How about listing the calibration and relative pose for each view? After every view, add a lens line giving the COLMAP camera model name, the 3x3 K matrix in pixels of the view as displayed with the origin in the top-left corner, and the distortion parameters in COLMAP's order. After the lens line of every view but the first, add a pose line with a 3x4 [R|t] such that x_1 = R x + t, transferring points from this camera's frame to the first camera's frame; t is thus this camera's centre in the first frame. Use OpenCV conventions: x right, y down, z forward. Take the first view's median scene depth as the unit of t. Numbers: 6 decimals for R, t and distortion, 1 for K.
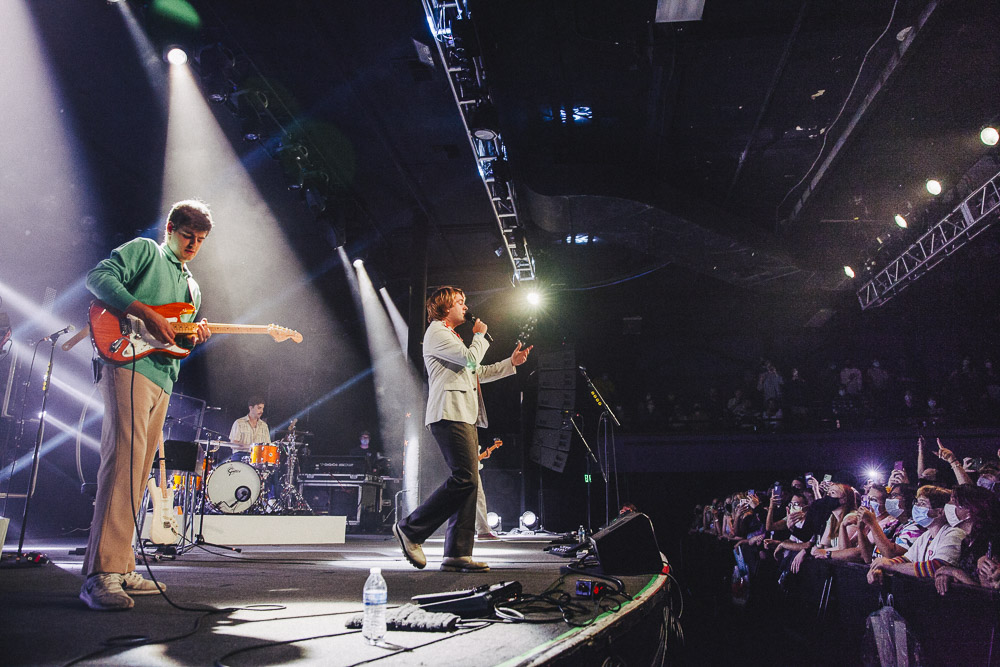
lens RADIAL K [[682.1, 0, 500.0], [0, 682.1, 333.5], [0, 0, 1]] dist [-0.117474, 0.093778]
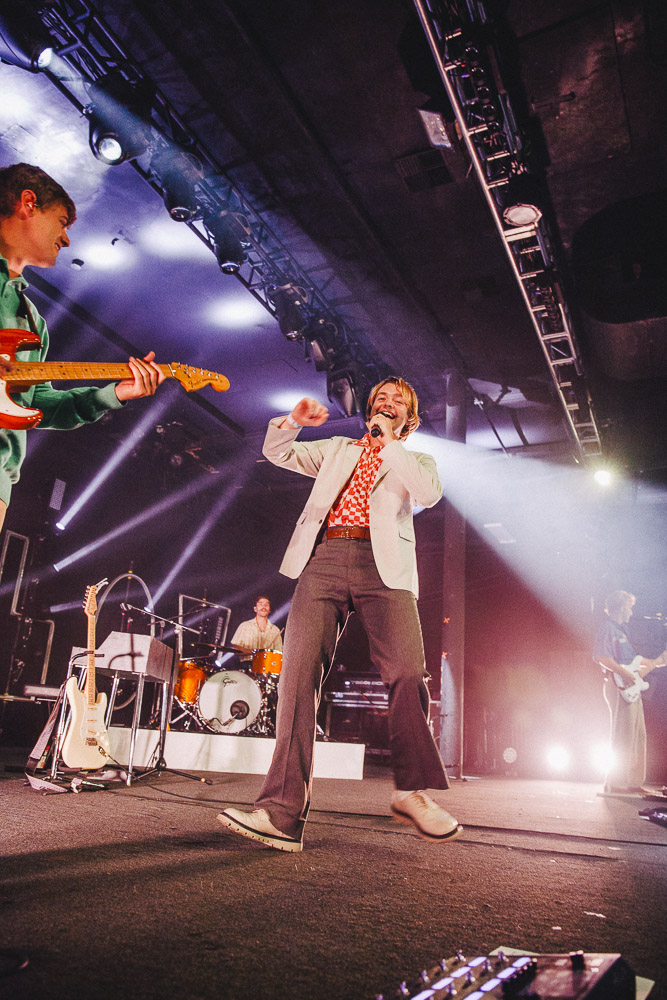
lens RADIAL K [[682.1, 0, 339.8], [0, 682.1, 510.4], [0, 0, 1]] dist [-0.117474, 0.093778]
pose [[0.949089, -0.040331, -0.312414, 0.000831], [0.017798, 0.997051, -0.074644, 0.057559], [0.314504, 0.065283, 0.947009, 0.230854]]
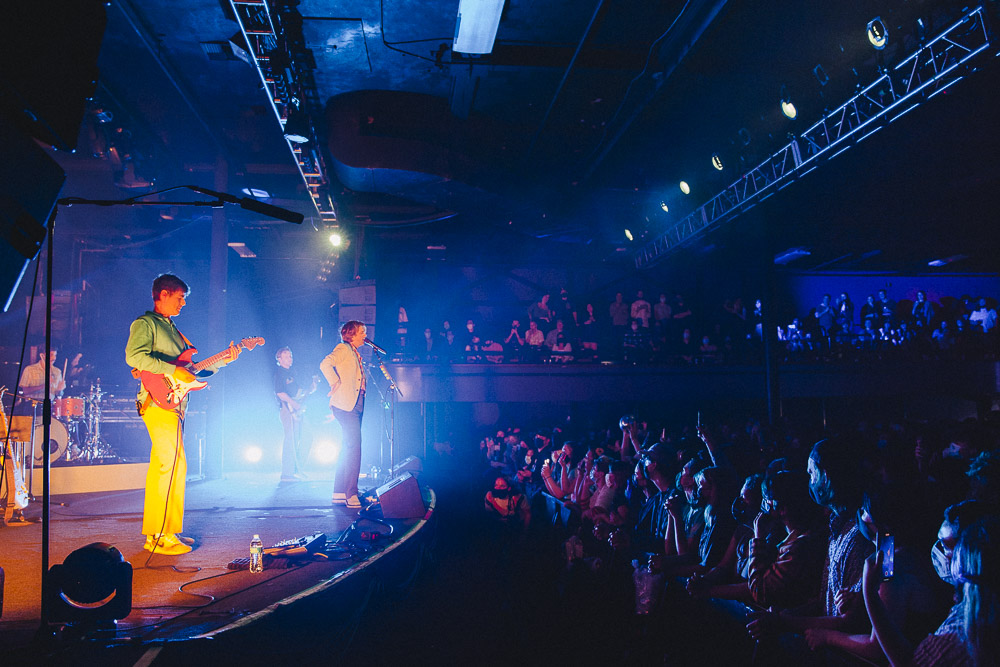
lens RADIAL K [[814.9, 0, 500.0], [0, 814.9, 333.5], [0, 0, 1]] dist [-0.024259, 0.000598]
pose [[0.967708, 0.015256, 0.251613, -0.024382], [-0.056501, 0.985897, 0.157526, -0.168433], [-0.245661, -0.166656, 0.954922, -0.341242]]
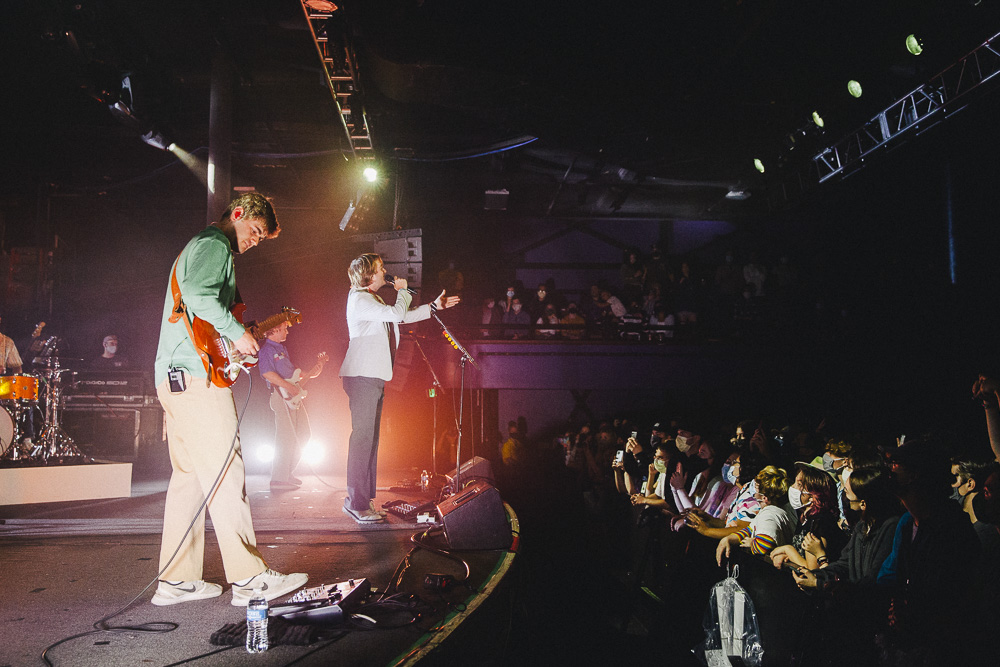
lens RADIAL K [[939.5, 0, 500.0], [0, 939.5, 333.5], [0, 0, 1]] dist [0.001143, -0.000149]
pose [[0.979896, 0.014146, 0.199005, -0.025084], [-0.050151, 0.982919, 0.177072, -0.099764], [-0.193101, -0.183493, 0.963869, -0.131308]]
